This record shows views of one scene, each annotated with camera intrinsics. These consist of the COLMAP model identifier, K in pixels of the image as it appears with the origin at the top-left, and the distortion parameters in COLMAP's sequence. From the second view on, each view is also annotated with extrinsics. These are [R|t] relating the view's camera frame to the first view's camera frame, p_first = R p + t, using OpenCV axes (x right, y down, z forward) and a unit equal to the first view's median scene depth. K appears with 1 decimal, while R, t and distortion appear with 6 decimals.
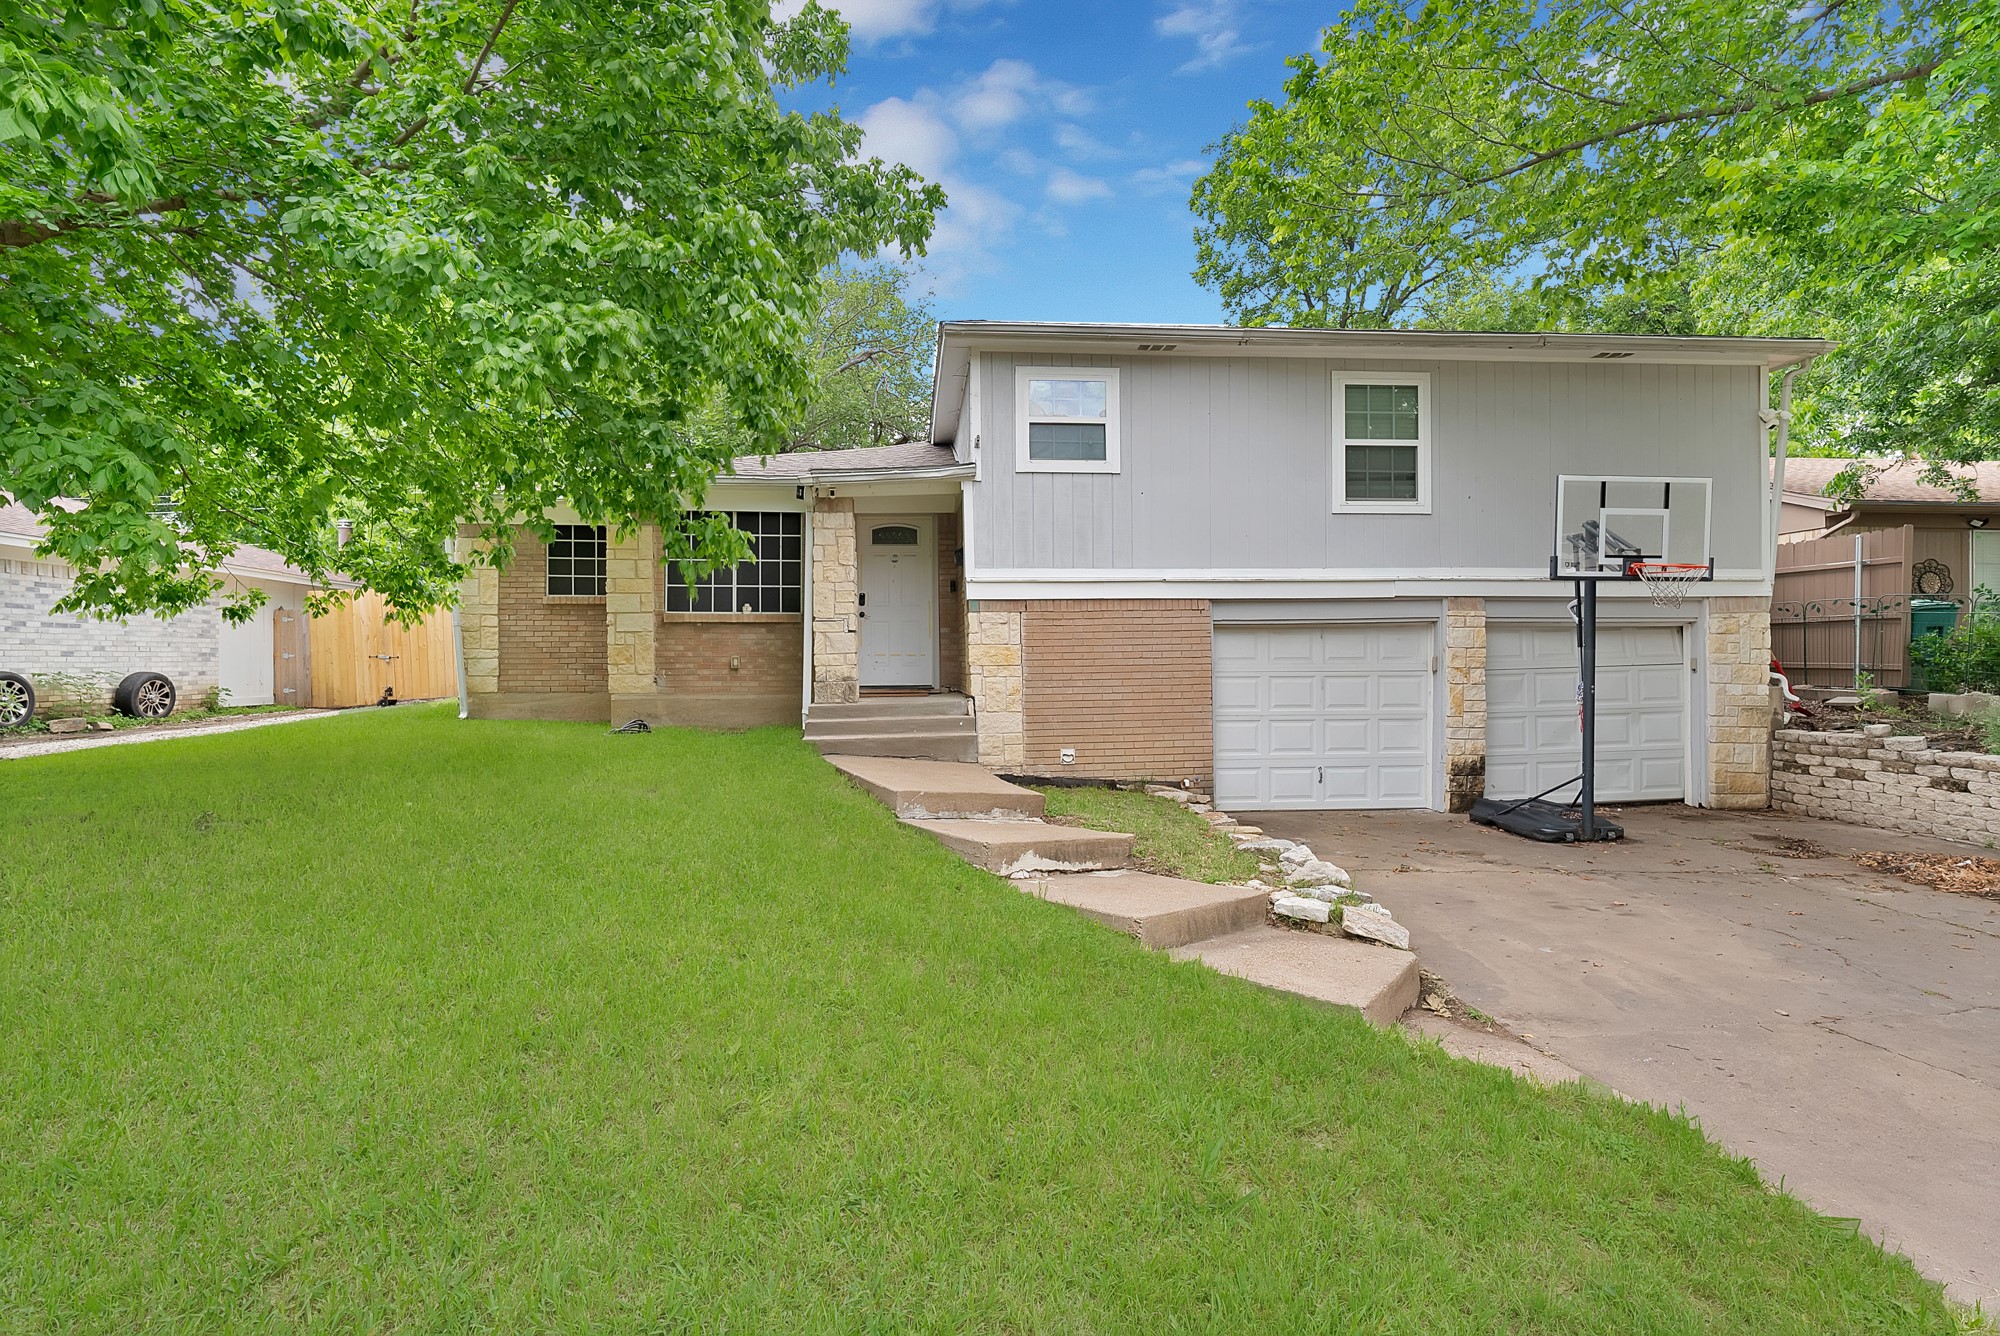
lens RADIAL K [[971.9, 0, 999.9], [0, 971.9, 655.2], [0, 0, 1]] dist [0.001871, 0.000637]
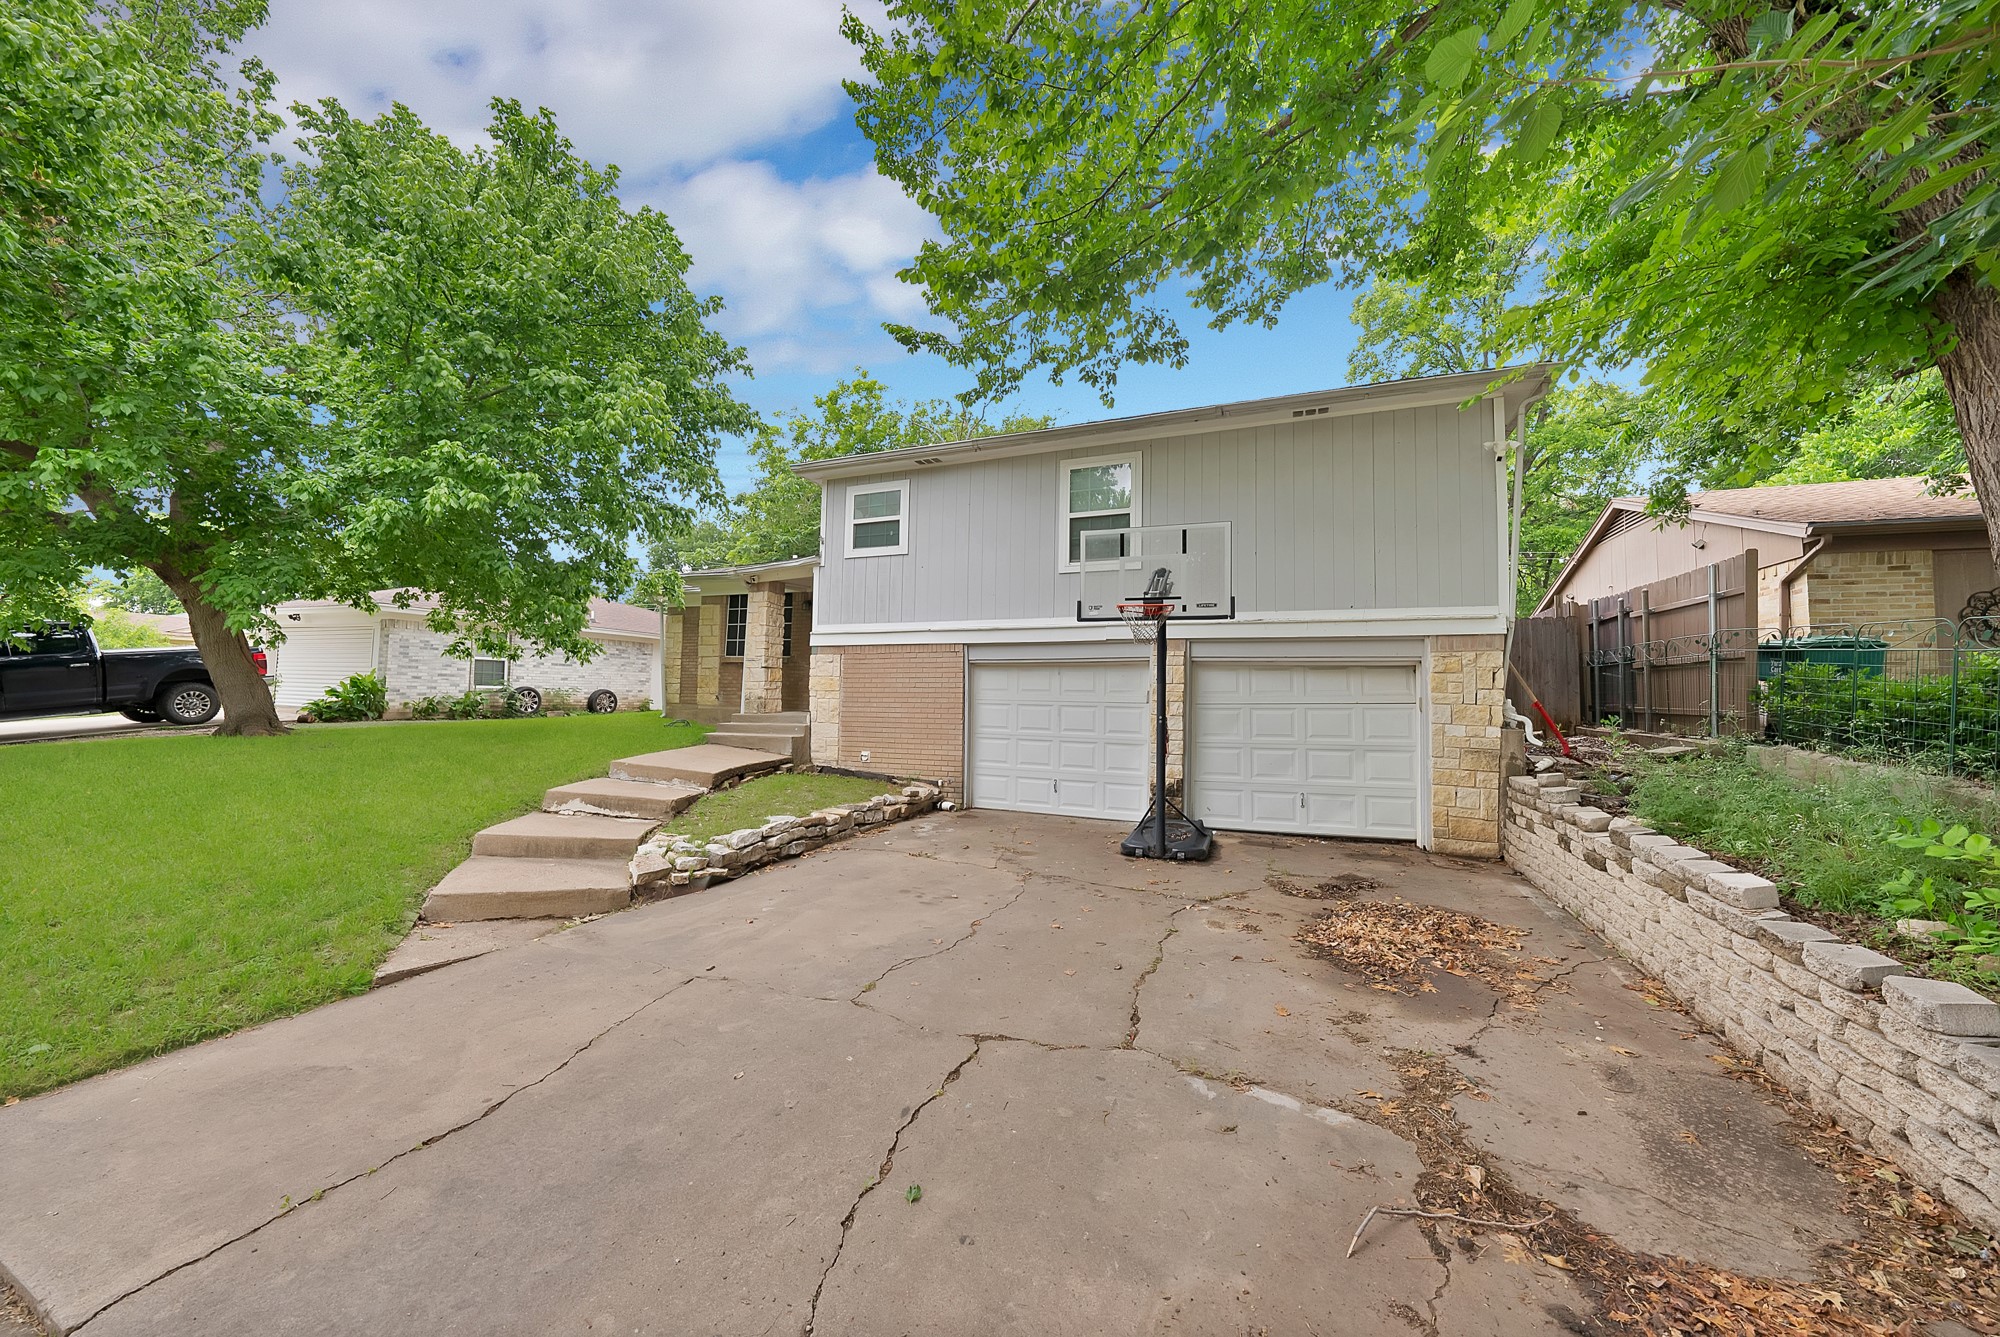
lens RADIAL K [[711.2, 0, 980.2], [0, 711.2, 656.9], [0, 0, 1]] dist [-0.027194, 0.005598]
pose [[0.882848, -0.003814, -0.469643, 0.691117], [-0.021125, 0.998633, -0.047820, 0.005743], [0.469183, 0.052139, 0.881560, 0.163335]]
